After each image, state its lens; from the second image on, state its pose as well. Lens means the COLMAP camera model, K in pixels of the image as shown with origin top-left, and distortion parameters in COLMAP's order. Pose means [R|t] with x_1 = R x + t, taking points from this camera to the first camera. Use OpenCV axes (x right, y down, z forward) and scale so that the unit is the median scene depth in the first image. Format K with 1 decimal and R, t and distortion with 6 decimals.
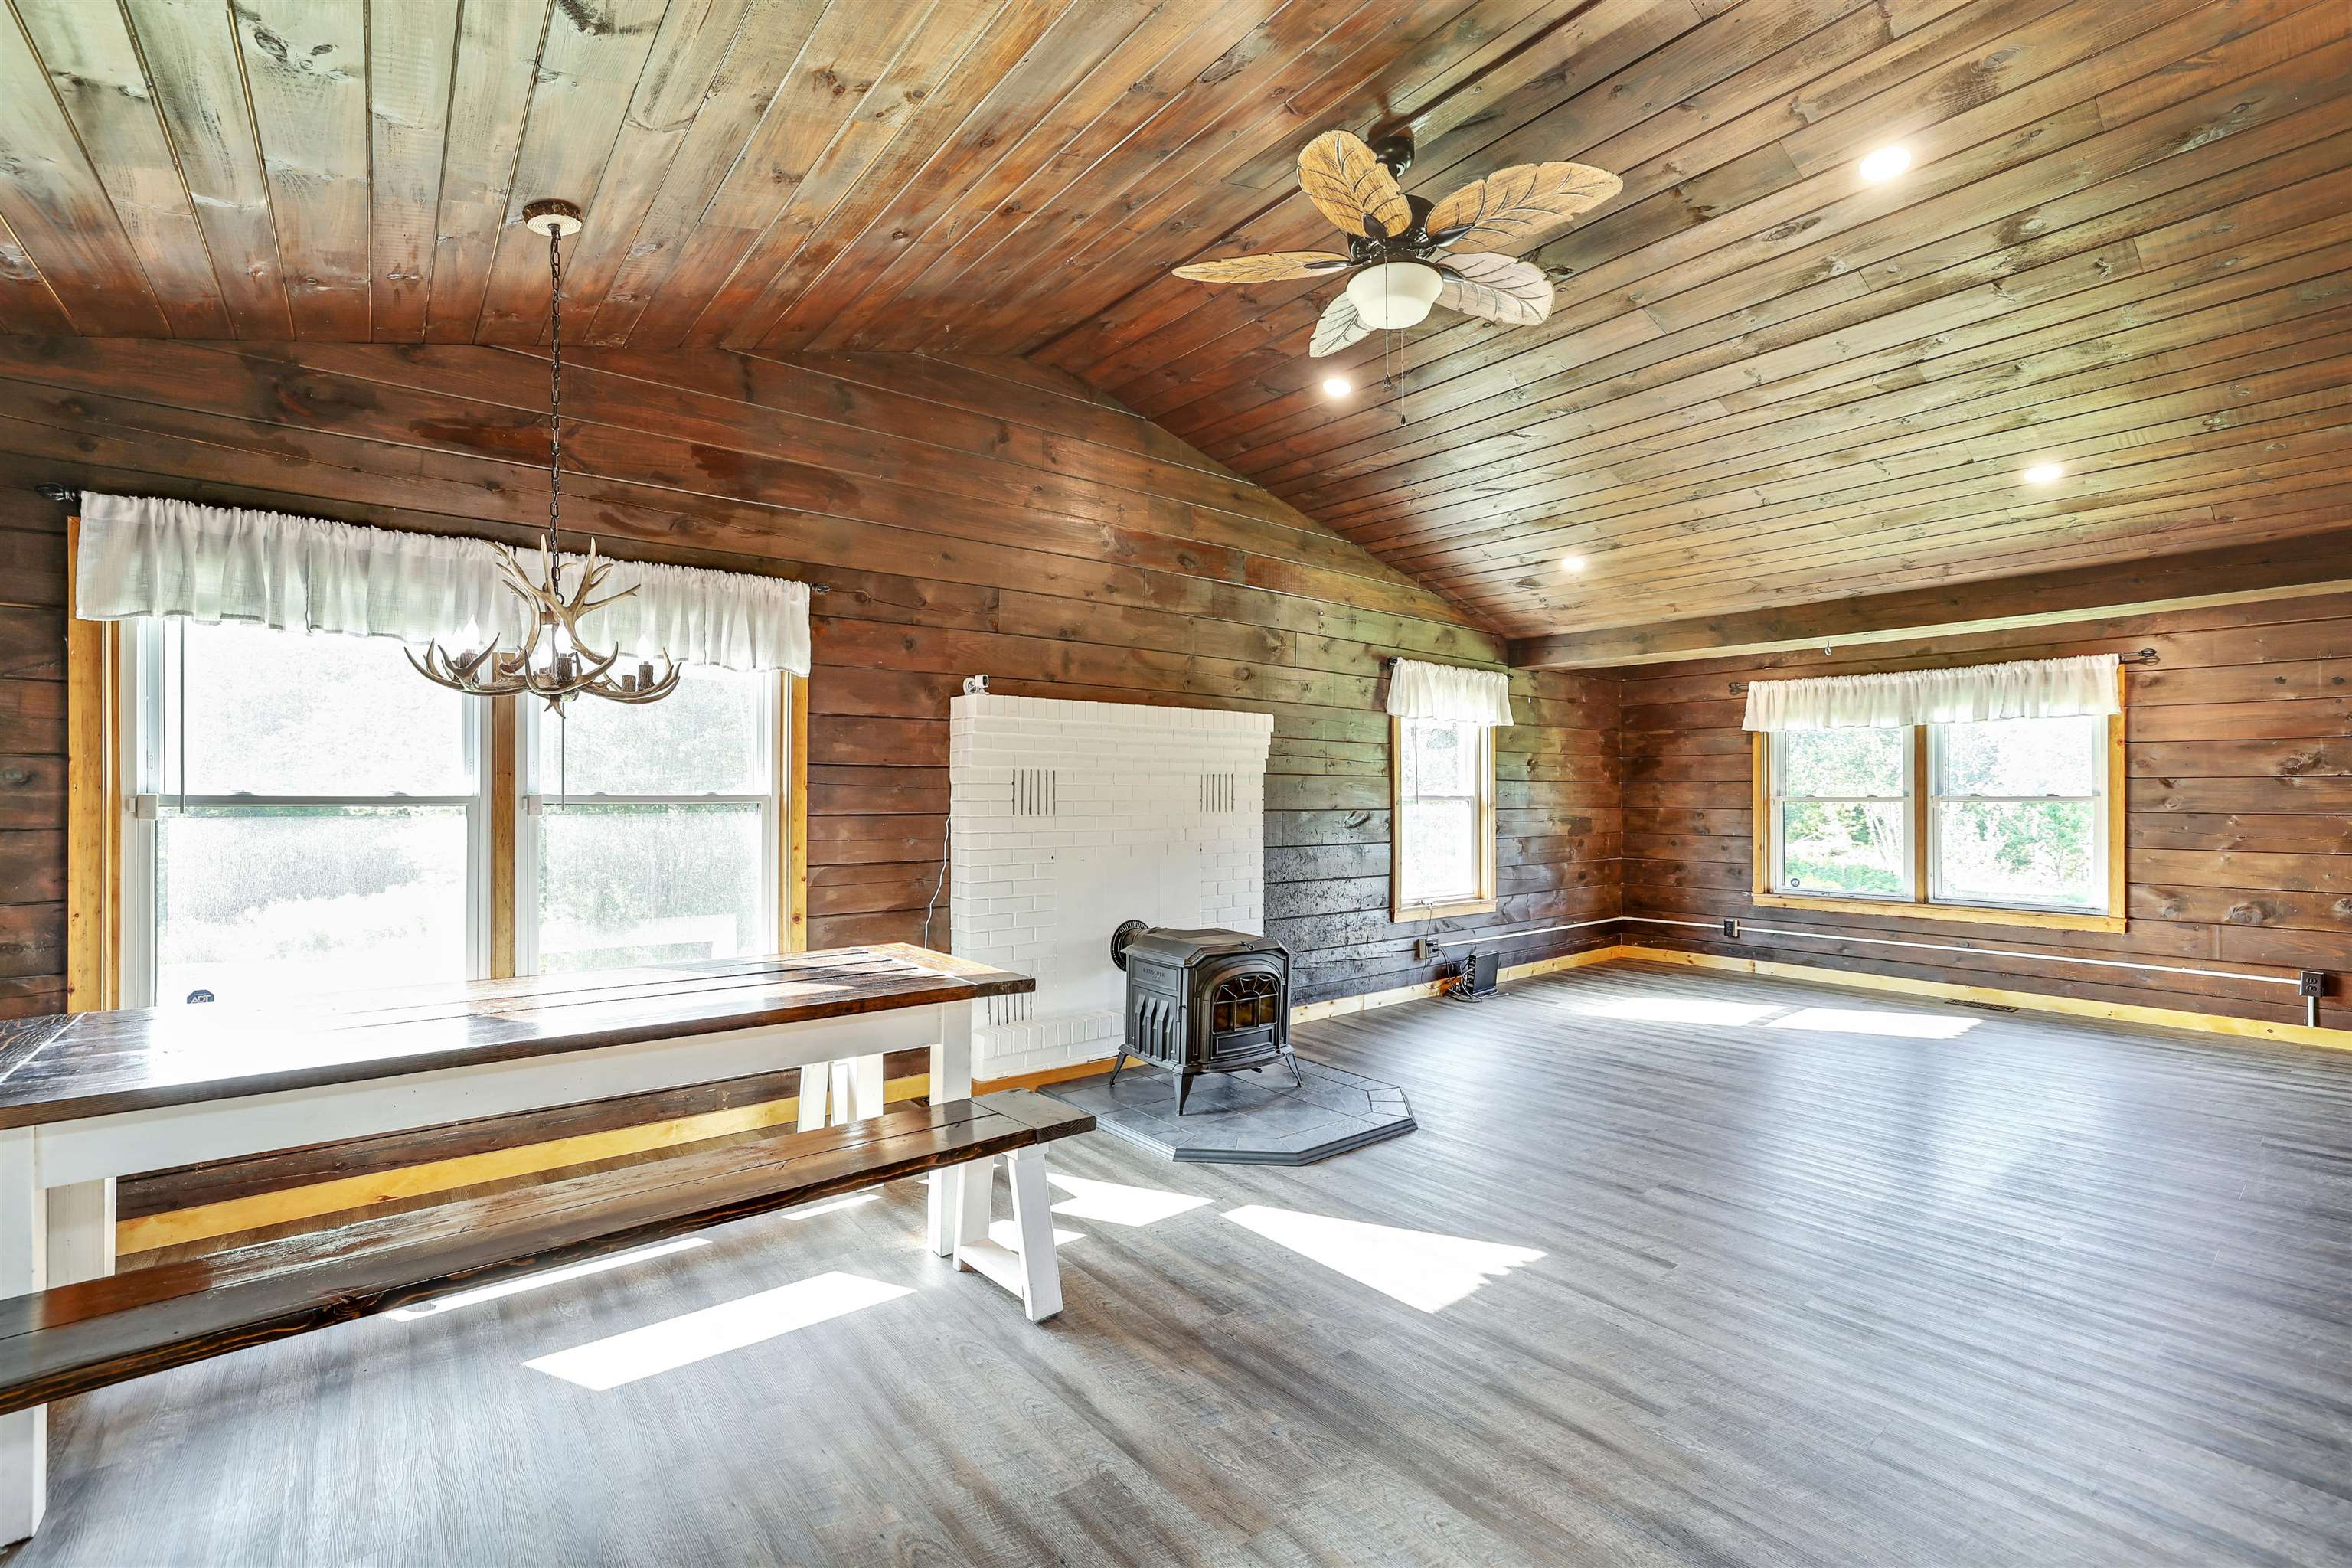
lens RADIAL K [[1041.2, 0, 1171.8], [0, 1041.2, 820.2], [0, 0, 1]] dist [-0.047987, 0.029563]
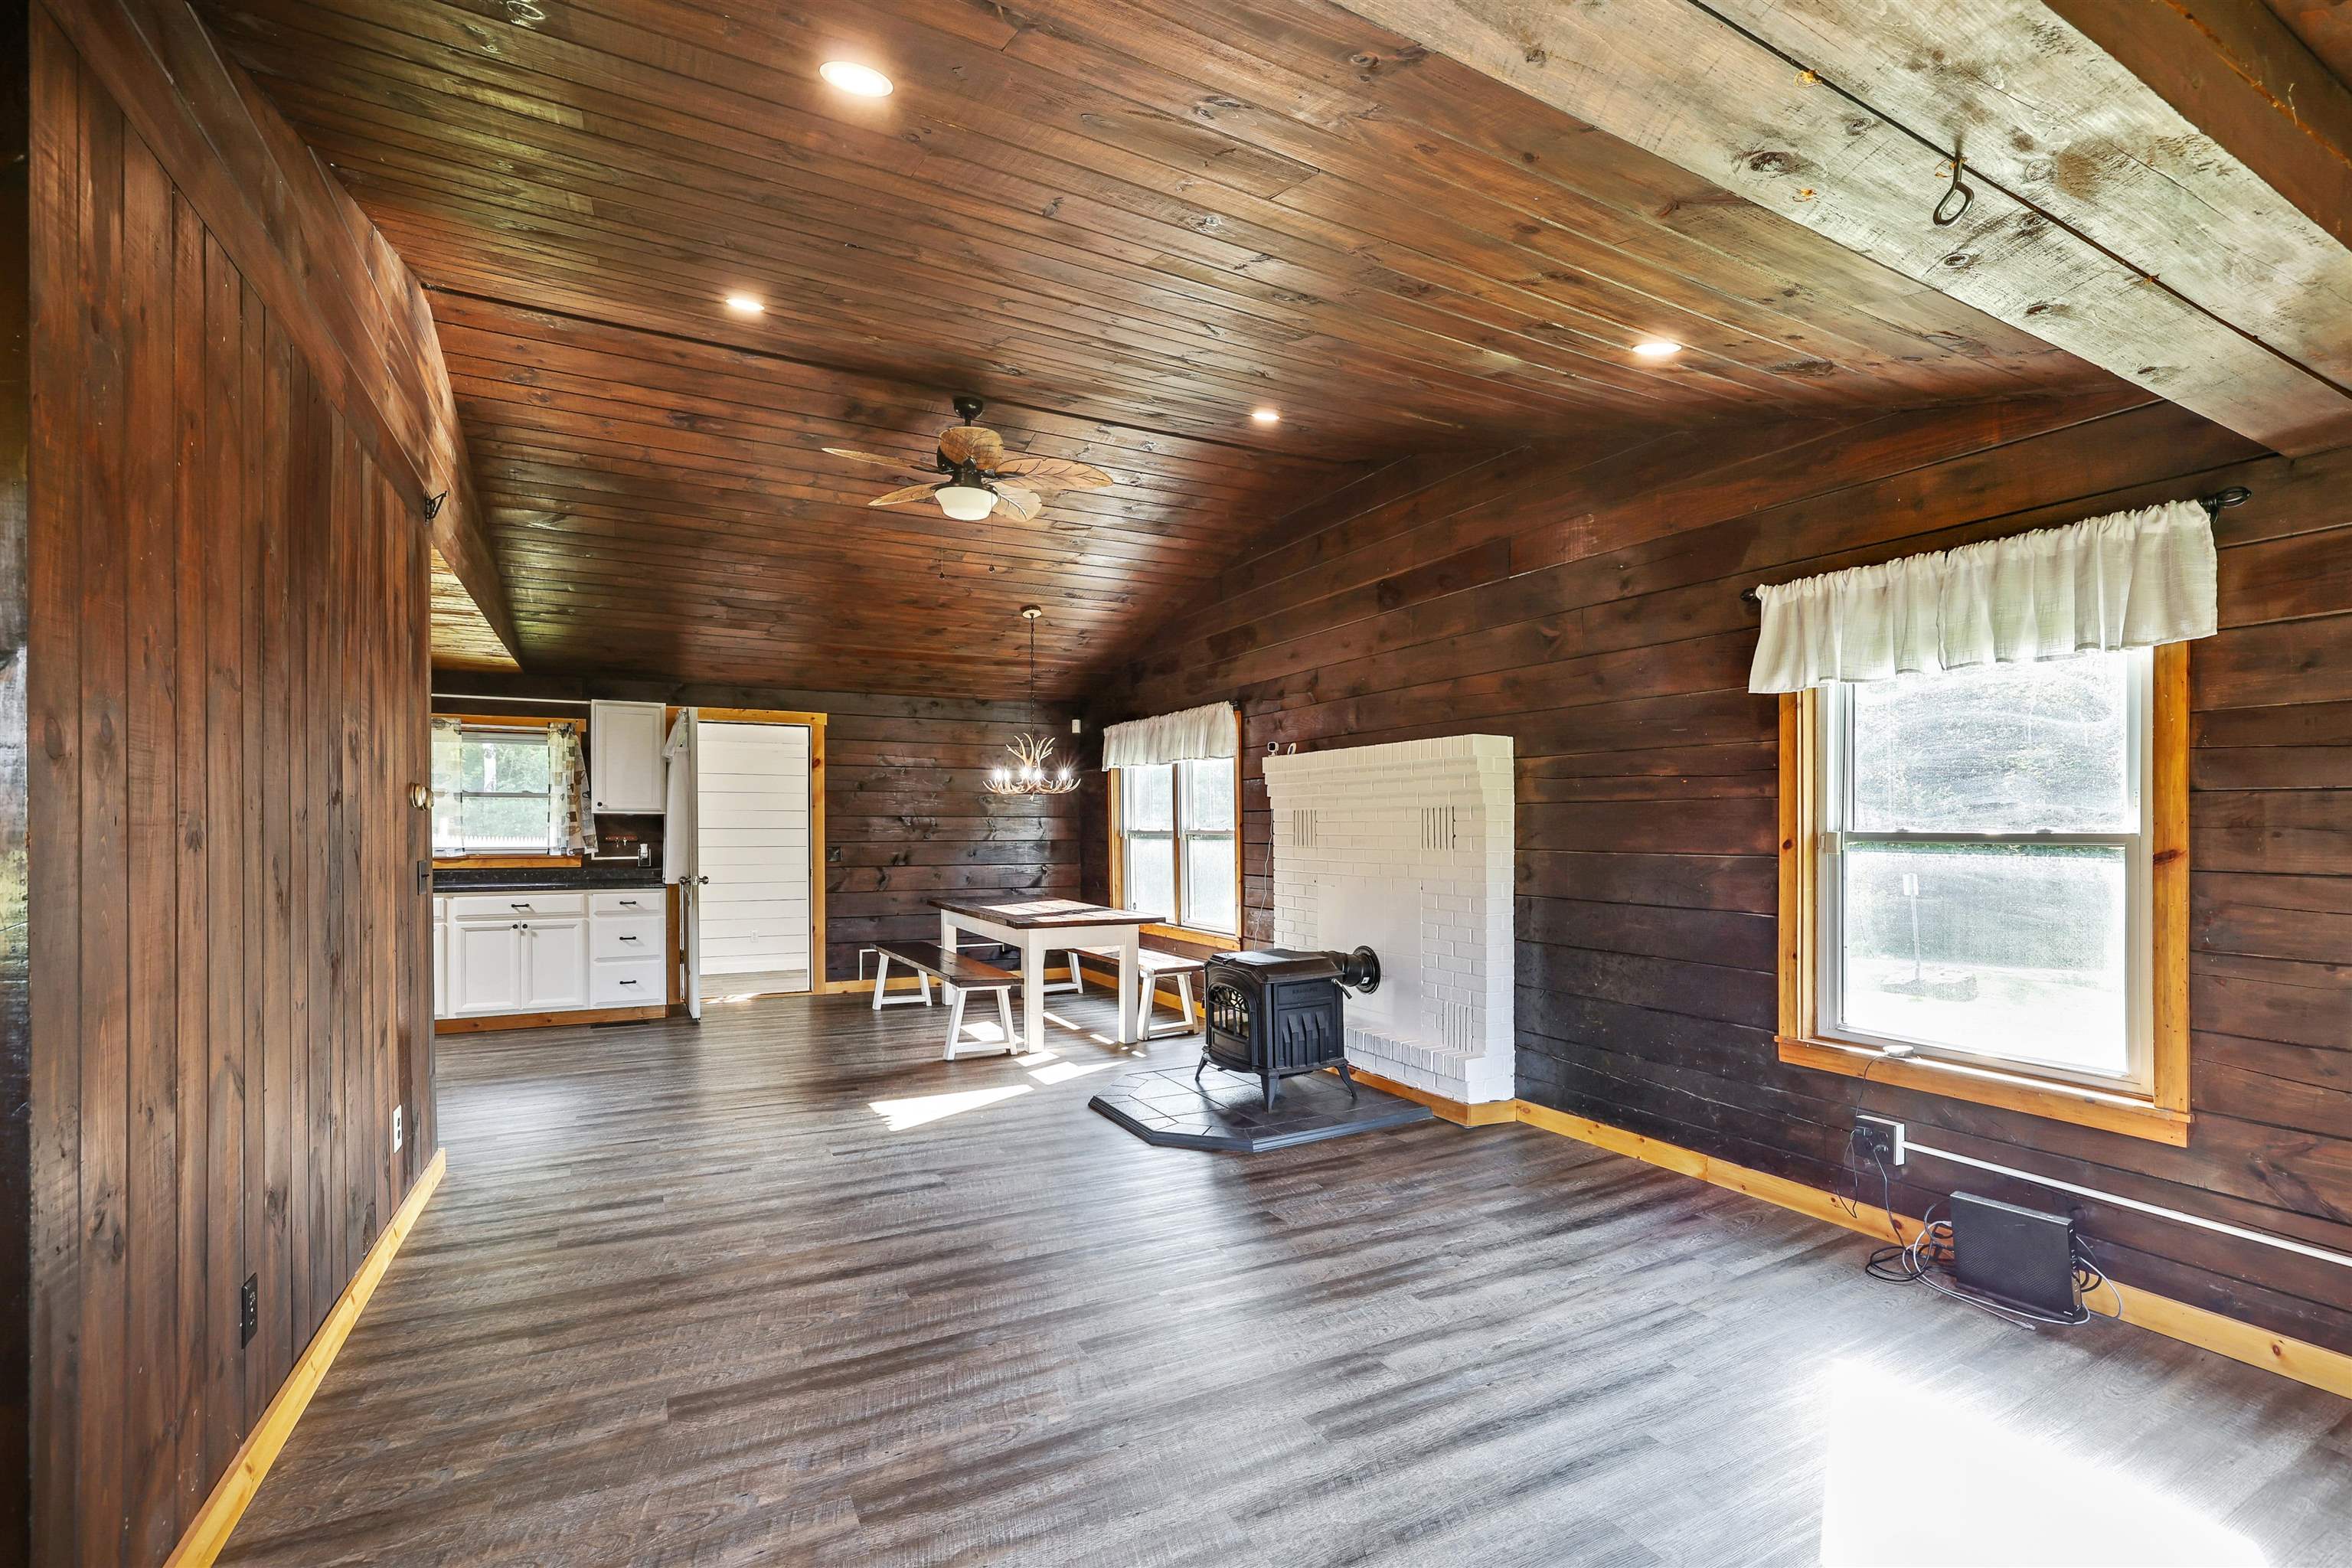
lens RADIAL K [[1041.2, 0, 1171.8], [0, 1041.2, 820.2], [0, 0, 1]] dist [-0.047987, 0.029563]
pose [[-0.197071, -0.011452, -0.980322, 1.576547], [-0.028501, 0.999576, -0.005948, -0.030342], [0.979975, 0.026769, -0.197313, 1.508733]]
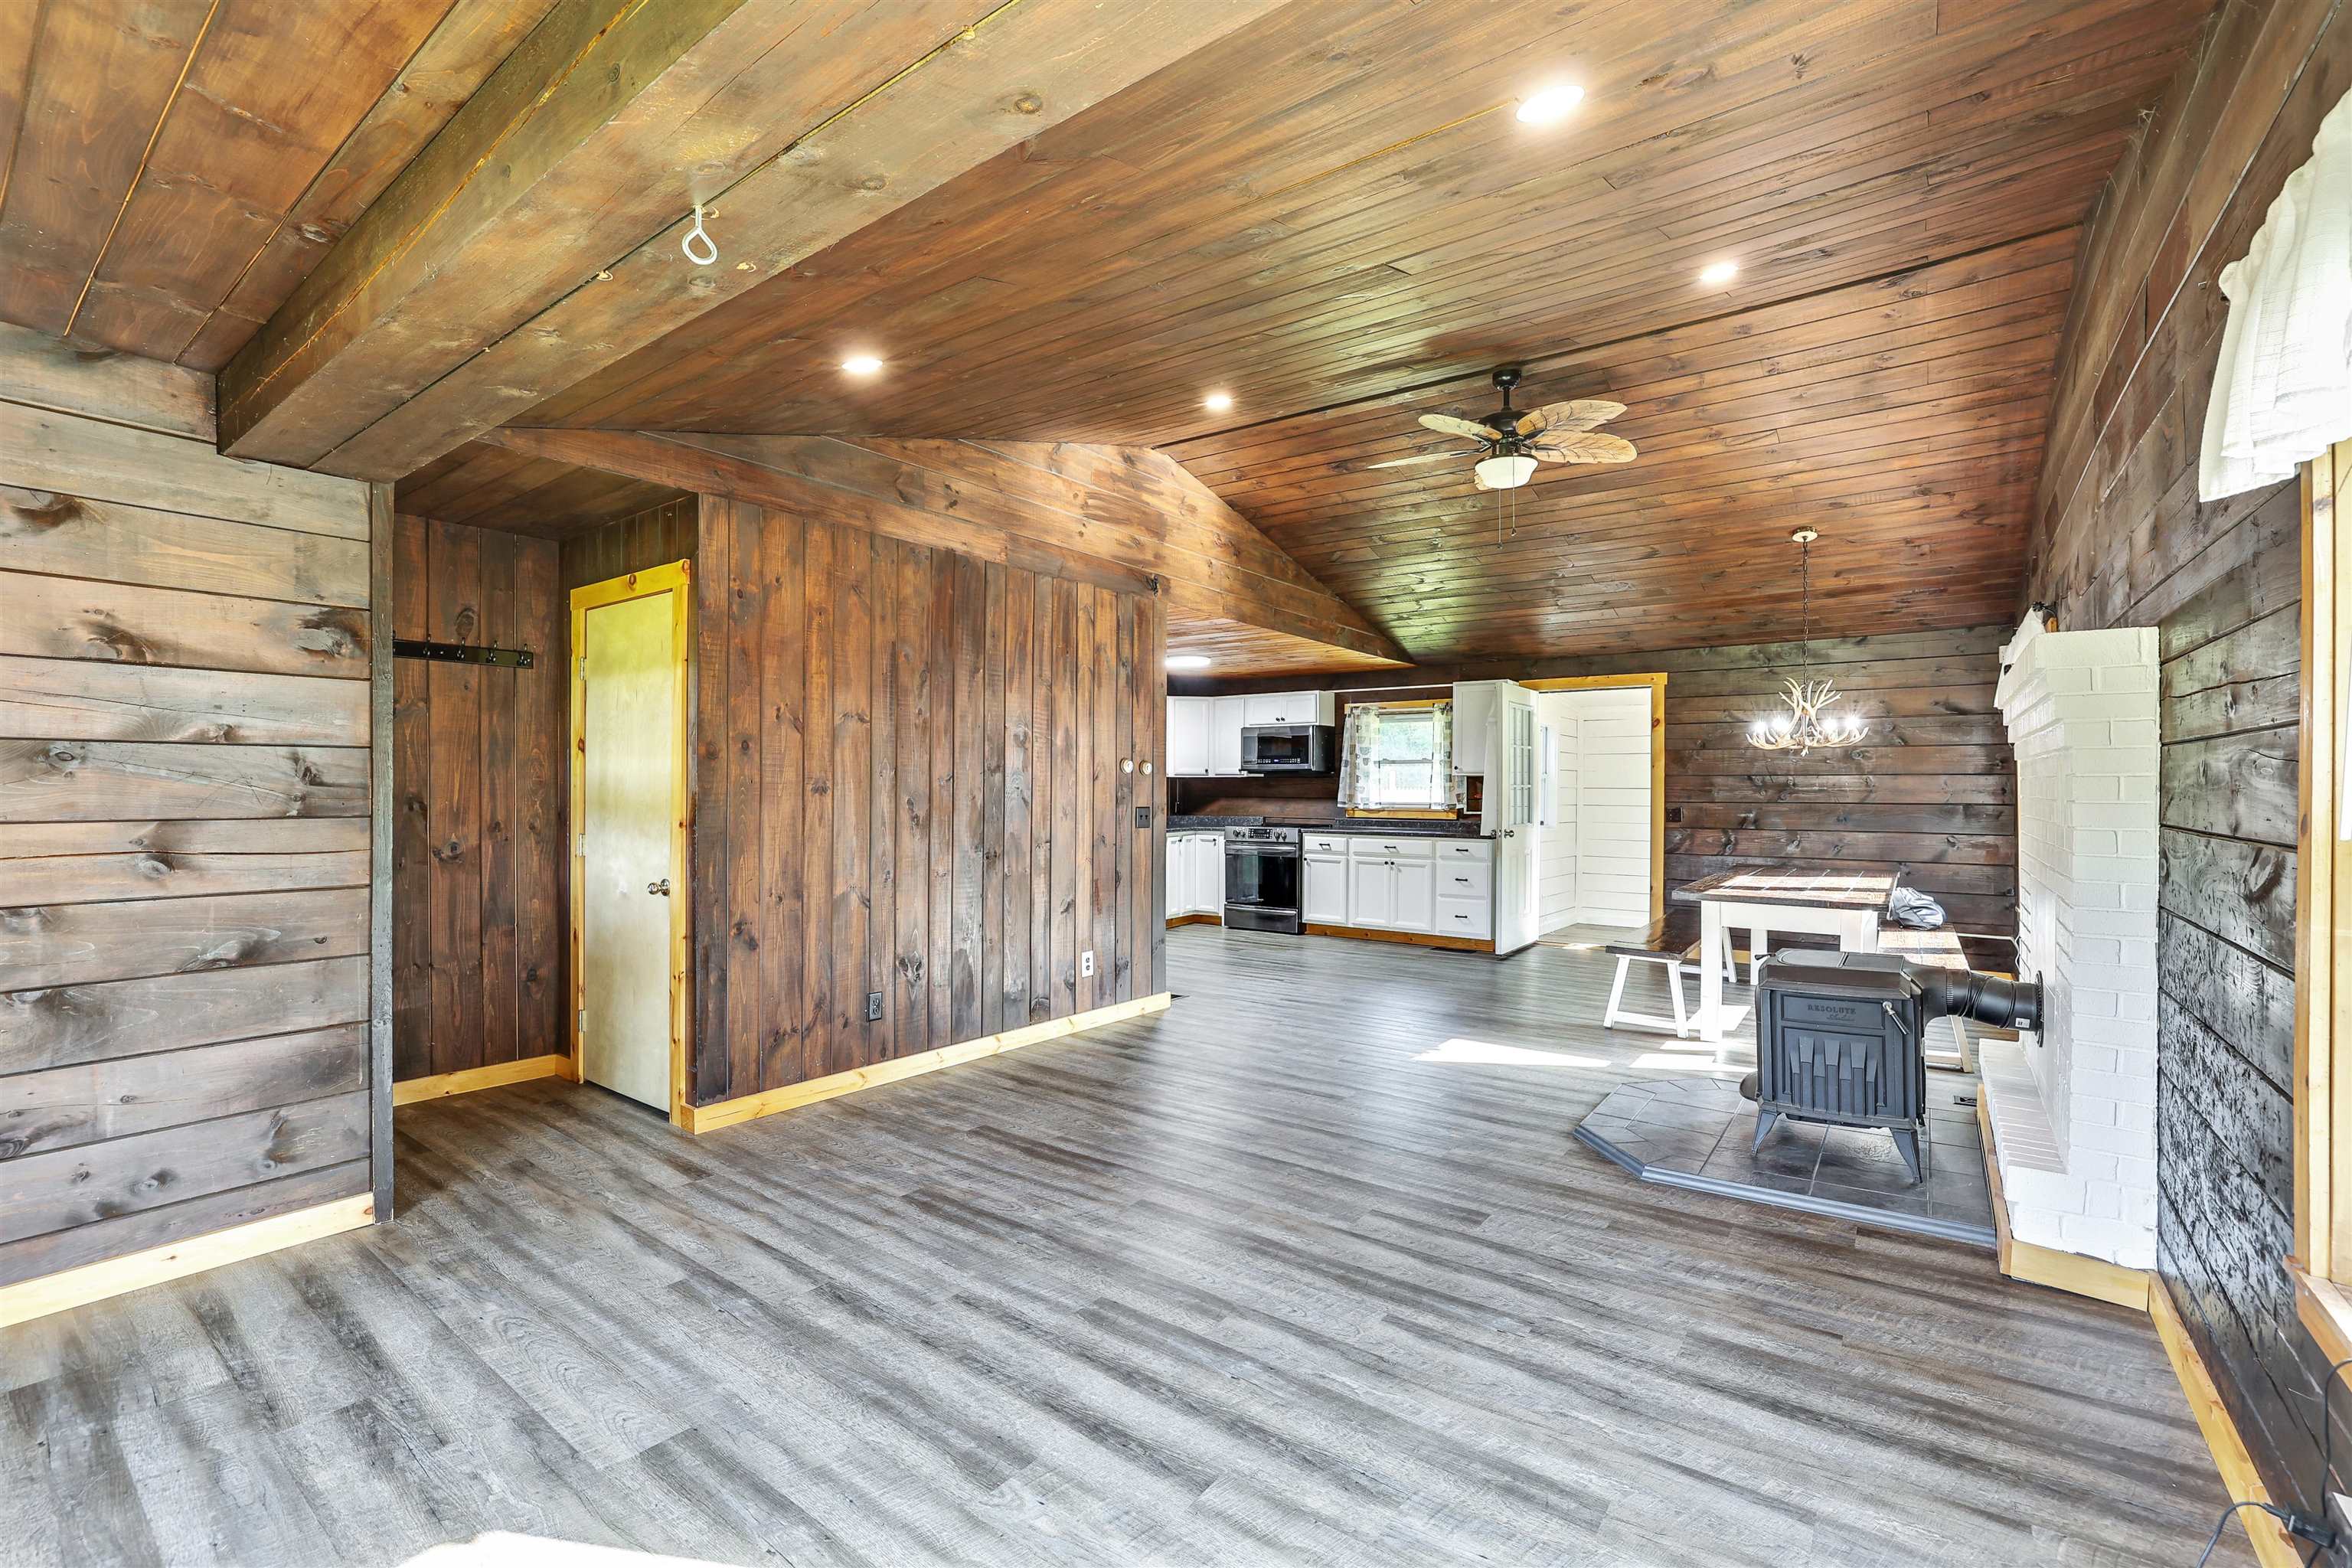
lens RADIAL K [[1018.3, 0, 1184.4], [0, 1018.3, 772.8], [0, 0, 1]] dist [-0.046721, 0.019736]
pose [[-0.968620, -0.010256, -0.248333, 1.013150], [-0.014207, 0.999799, 0.014123, -0.056259], [0.248139, 0.017208, -0.968572, 2.240500]]
